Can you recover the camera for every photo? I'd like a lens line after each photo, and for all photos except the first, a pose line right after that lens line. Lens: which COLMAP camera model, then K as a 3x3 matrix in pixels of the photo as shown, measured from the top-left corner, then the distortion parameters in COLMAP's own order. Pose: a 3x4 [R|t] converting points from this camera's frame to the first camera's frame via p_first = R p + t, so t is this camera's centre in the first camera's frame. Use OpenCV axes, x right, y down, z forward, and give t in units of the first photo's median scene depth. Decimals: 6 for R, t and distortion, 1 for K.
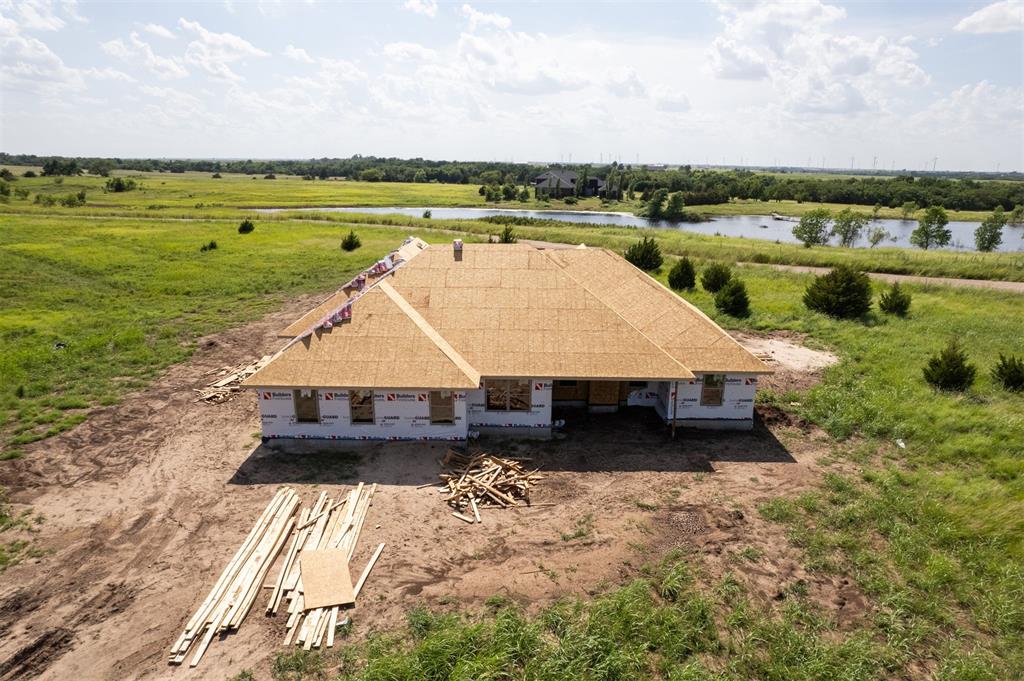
lens RADIAL K [[659.4, 0, 518.4], [0, 659.4, 348.3], [0, 0, 1]] dist [-0.083815, 0.077198]
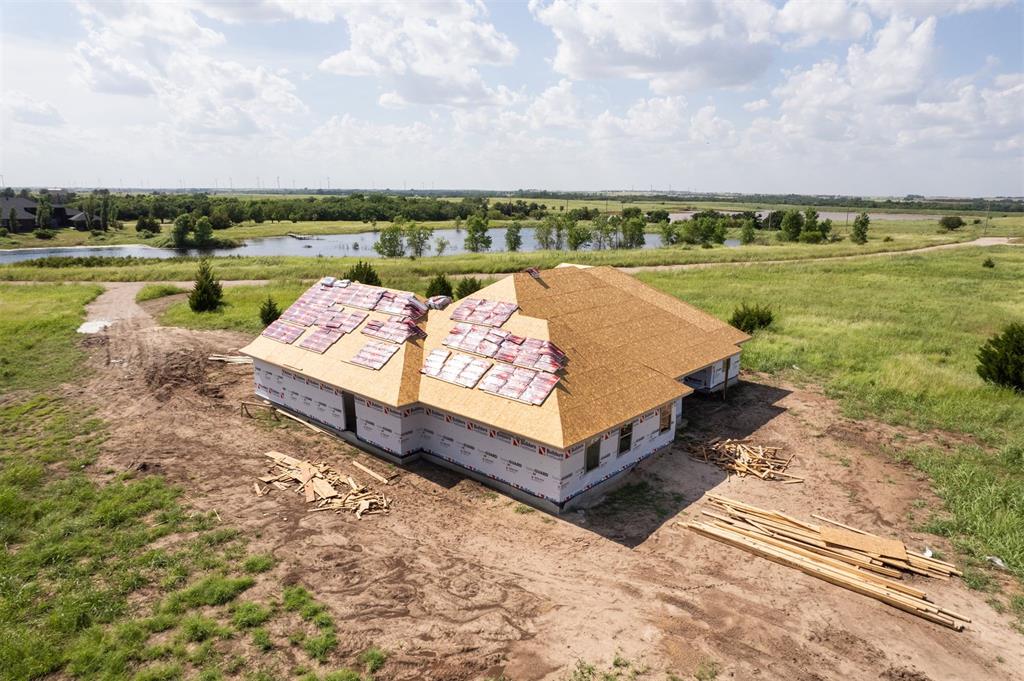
lens RADIAL K [[659.4, 0, 518.4], [0, 659.4, 348.3], [0, 0, 1]] dist [-0.083815, 0.077198]
pose [[0.668978, -0.179746, 0.721221, -0.936876], [0.201022, 0.977912, 0.057259, -0.118288], [-0.715582, 0.106677, 0.690335, 0.371210]]
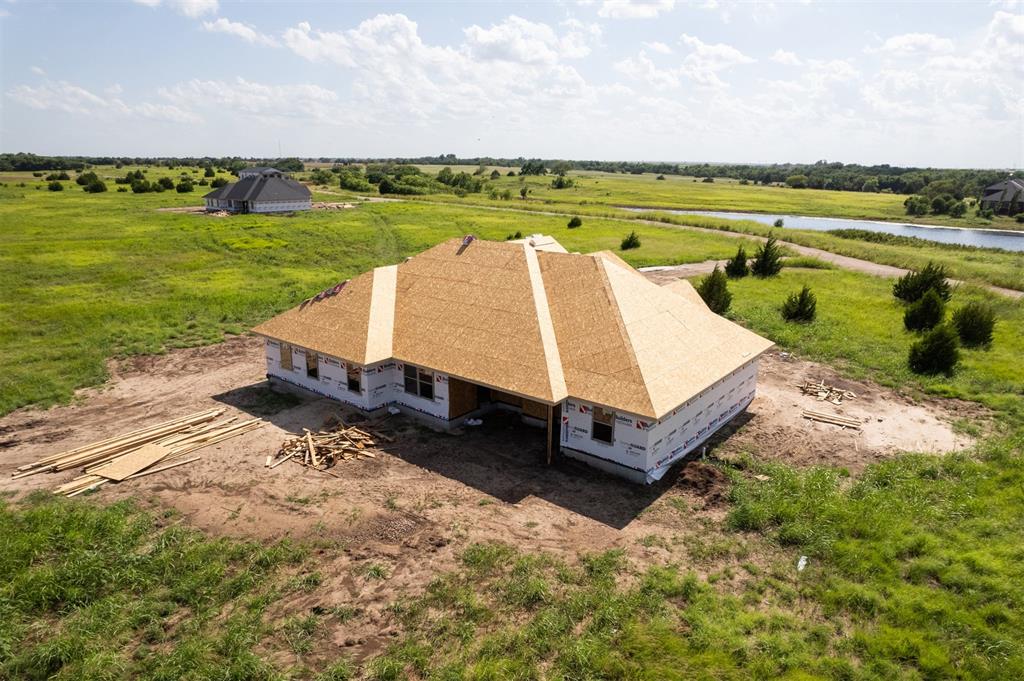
lens RADIAL K [[659.4, 0, 518.4], [0, 659.4, 348.3], [0, 0, 1]] dist [-0.083815, 0.077198]
pose [[0.781853, 0.166460, -0.600830, 0.699394], [-0.170558, 0.984043, 0.050684, -0.058597], [0.599679, 0.062849, 0.797769, 0.236593]]
